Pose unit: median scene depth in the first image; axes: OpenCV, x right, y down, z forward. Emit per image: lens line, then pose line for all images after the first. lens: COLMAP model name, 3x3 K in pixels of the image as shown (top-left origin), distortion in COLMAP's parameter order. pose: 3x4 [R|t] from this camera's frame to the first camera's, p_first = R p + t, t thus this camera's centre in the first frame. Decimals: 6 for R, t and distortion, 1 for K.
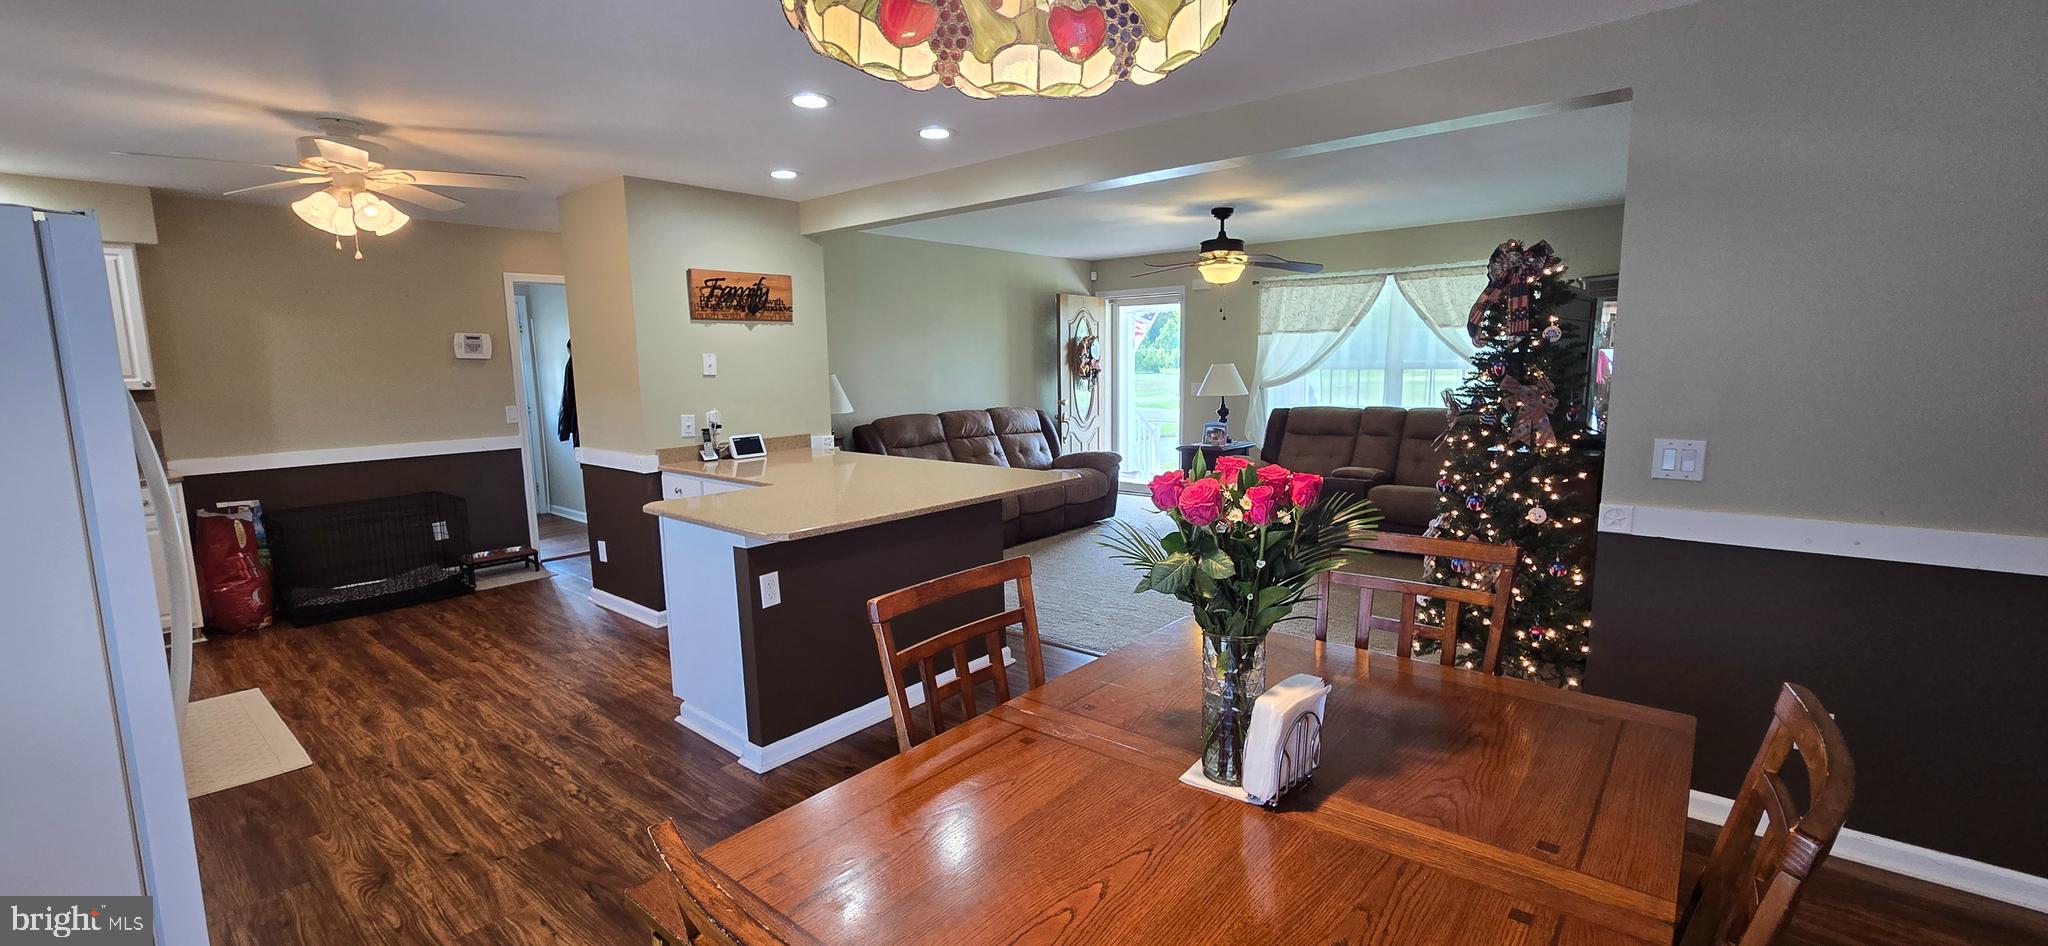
lens RADIAL K [[846.2, 0, 1018.0], [0, 846.2, 480.2], [0, 0, 1]] dist [-0.001199, 0.000442]
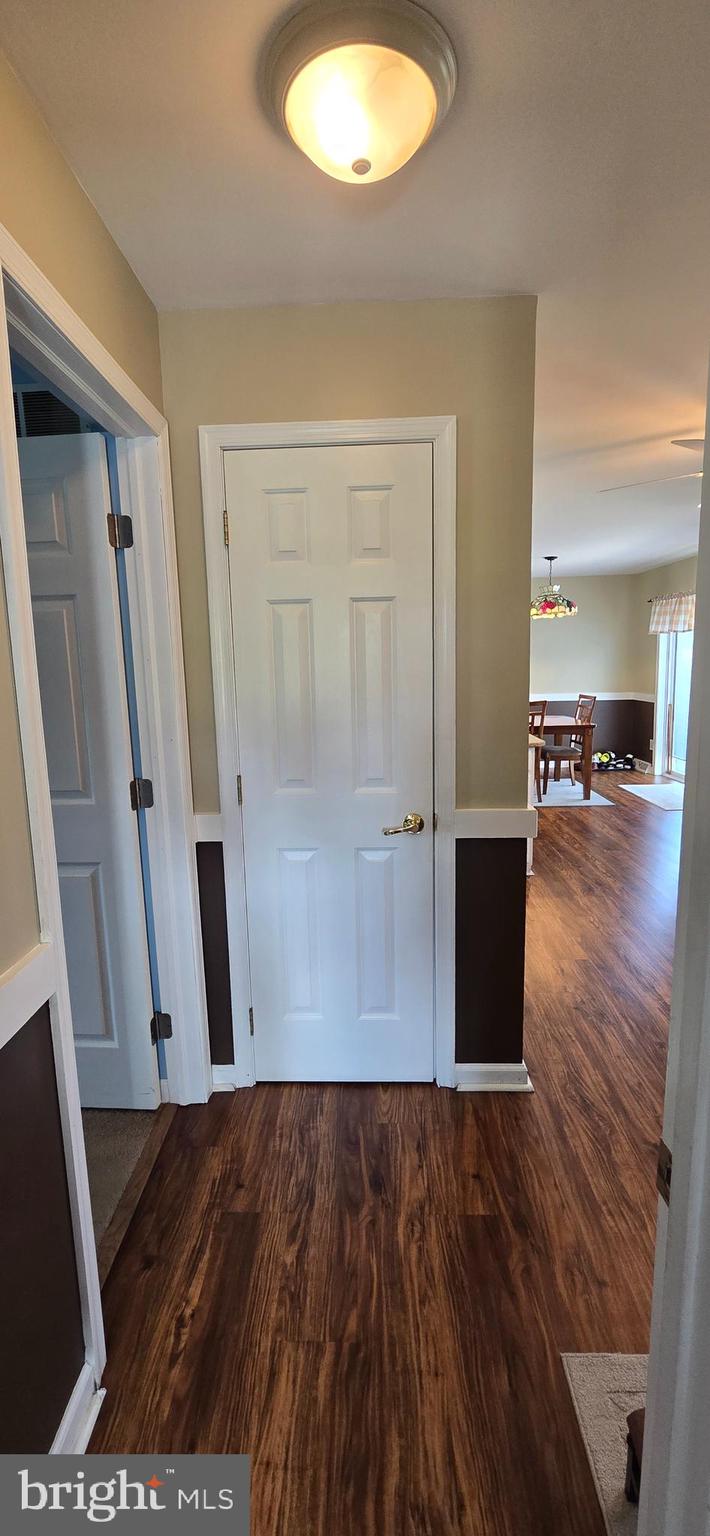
lens RADIAL K [[634.6, 0, 355.0], [0, 634.6, 768.0], [0, 0, 1]] dist [-0.001199, 0.000442]
pose [[-0.630418, -0.093512, 0.770603, -0.781311], [0.150606, 0.959120, 0.239597, -0.180969], [-0.761506, 0.267104, -0.590563, 1.359127]]
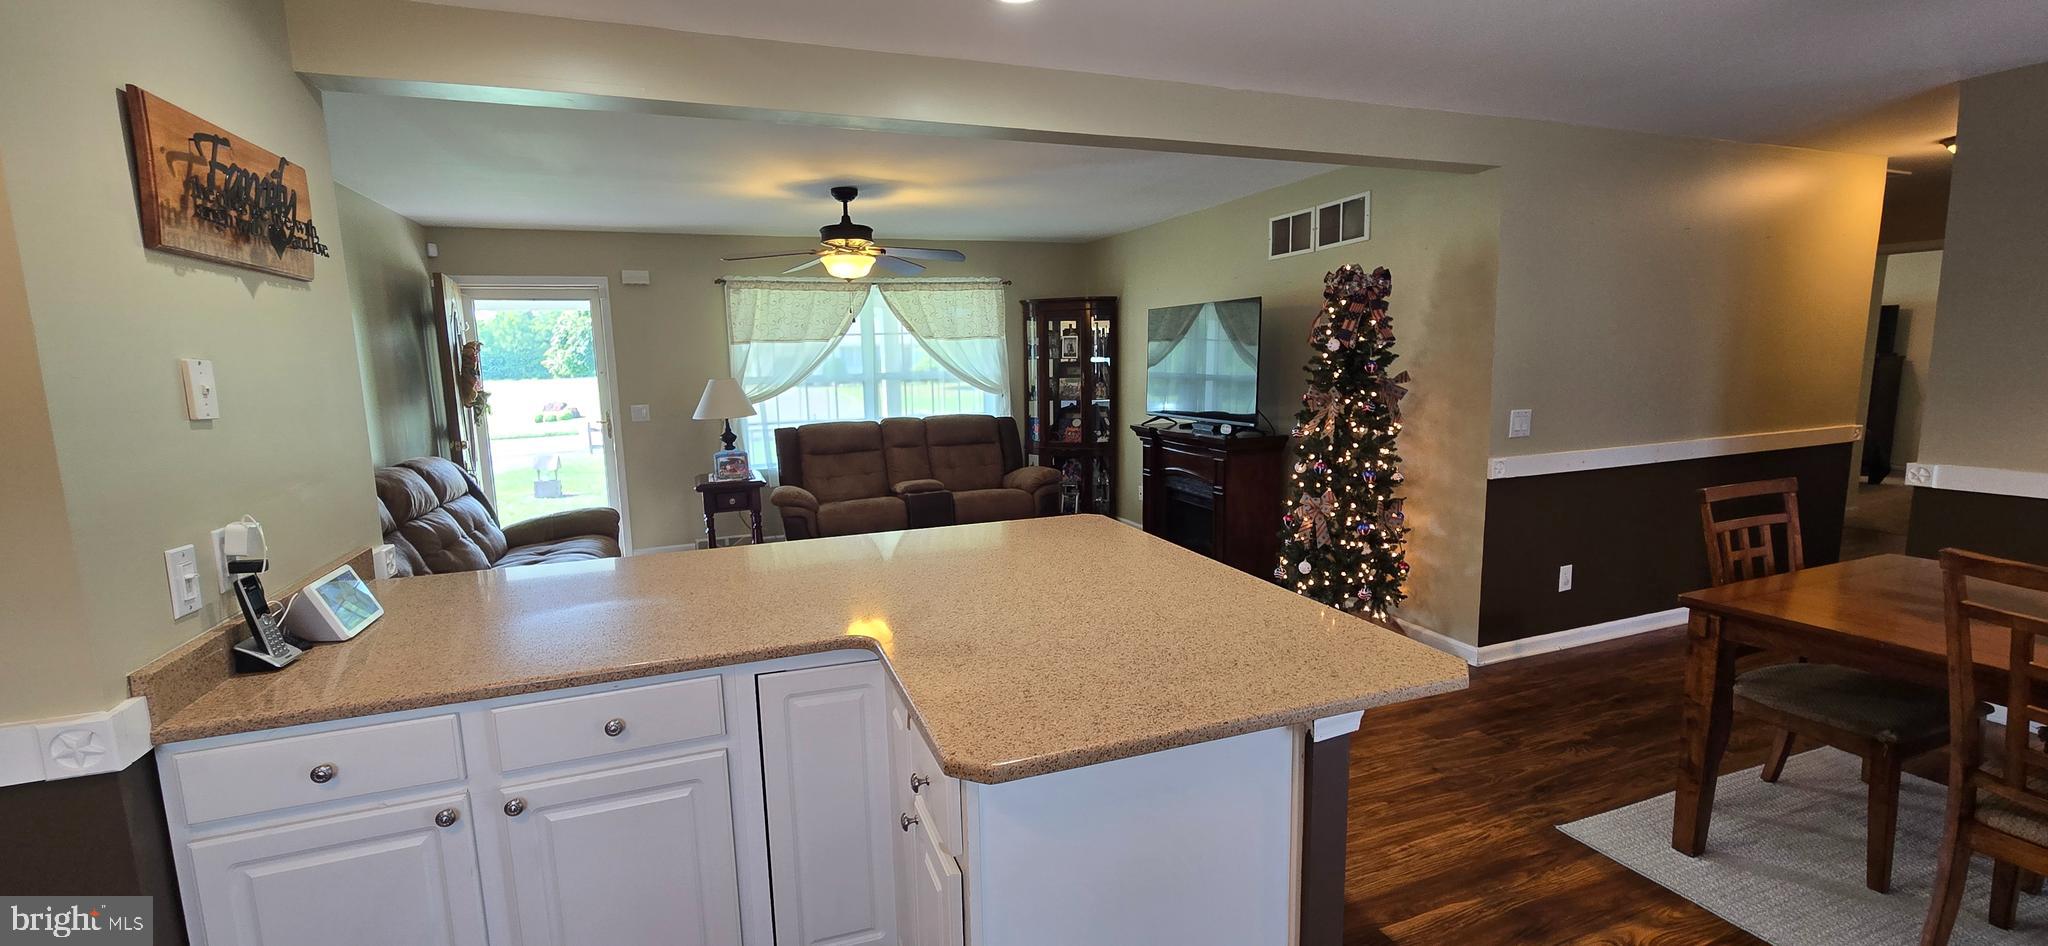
lens RADIAL K [[846.2, 0, 1018.0], [0, 846.2, 480.2], [0, 0, 1]] dist [-0.001199, 0.000442]
pose [[0.475817, -0.122693, 0.870945, -0.498315], [0.143488, 0.987785, 0.060762, -0.074005], [-0.867761, 0.096058, 0.487610, 0.547131]]
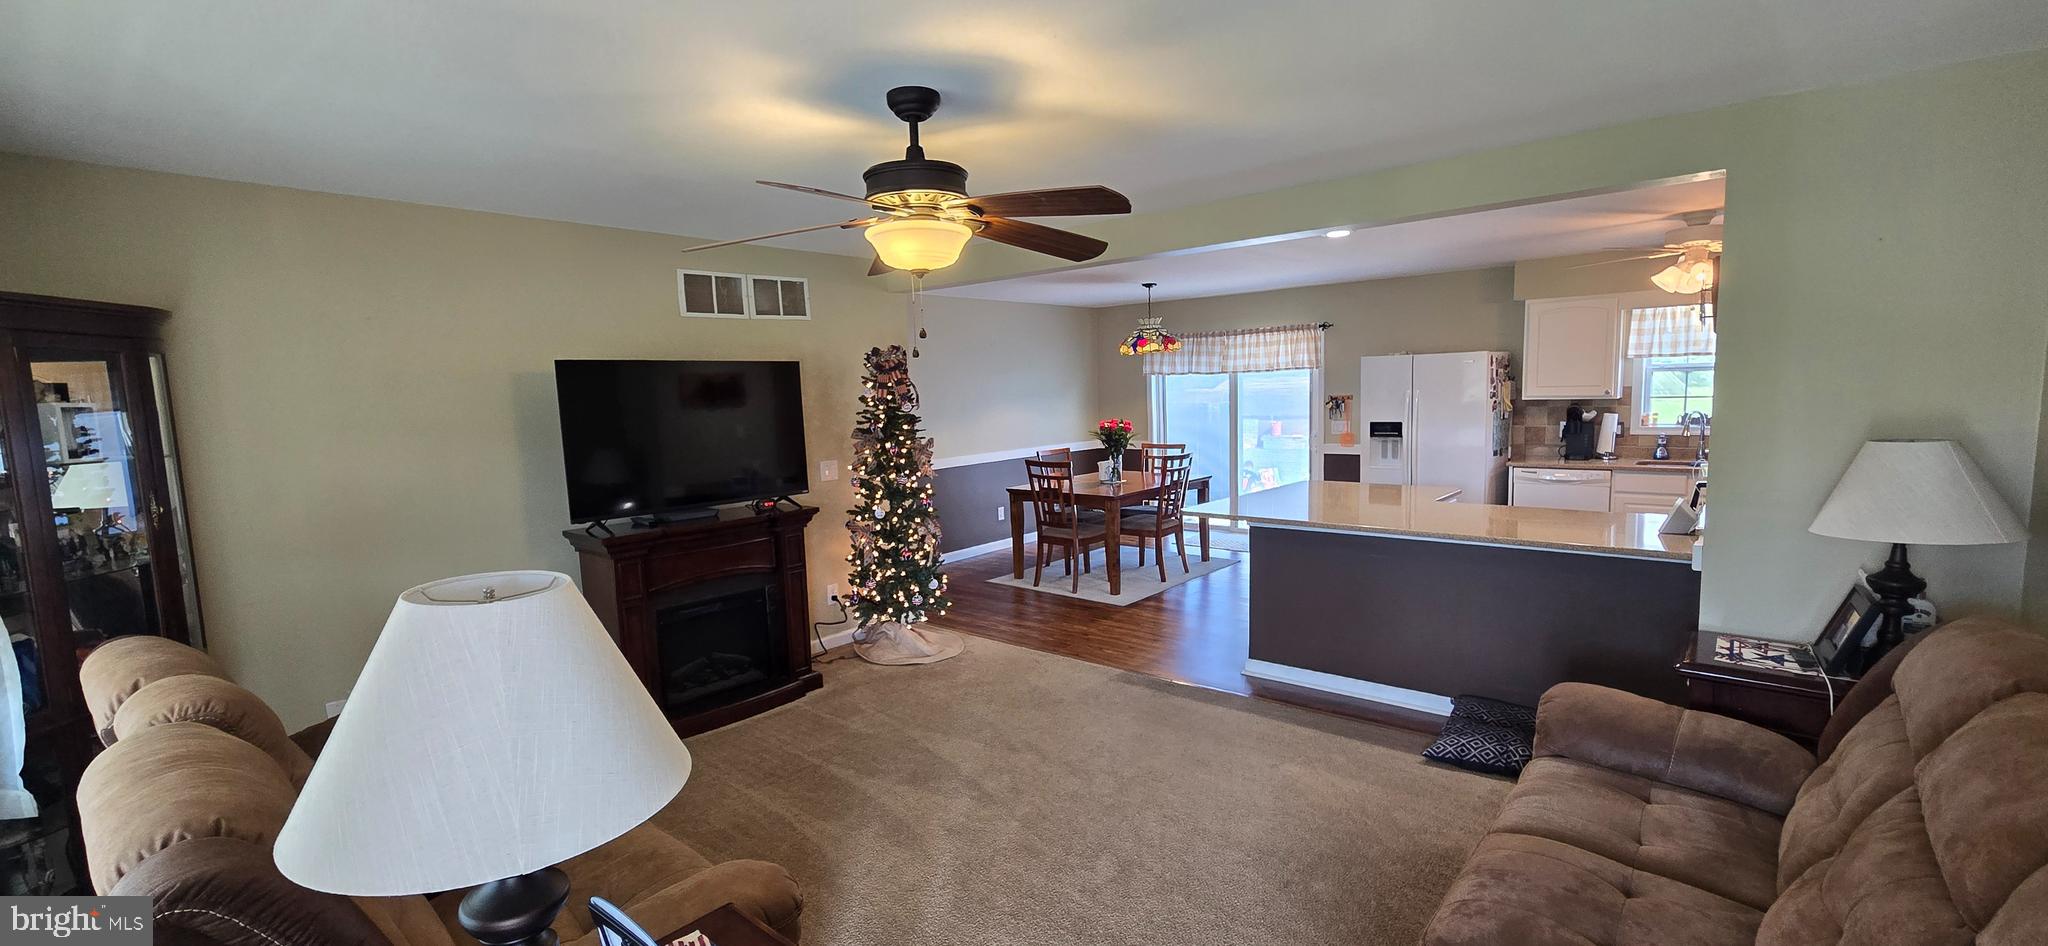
lens RADIAL K [[846.2, 0, 1018.0], [0, 846.2, 480.2], [0, 0, 1]] dist [-0.001199, 0.000442]
pose [[-0.998882, 0.047251, -0.001310, 0.235746], [0.045354, 0.965855, 0.255082, -0.277874], [0.013318, 0.254738, -0.966918, 1.674816]]
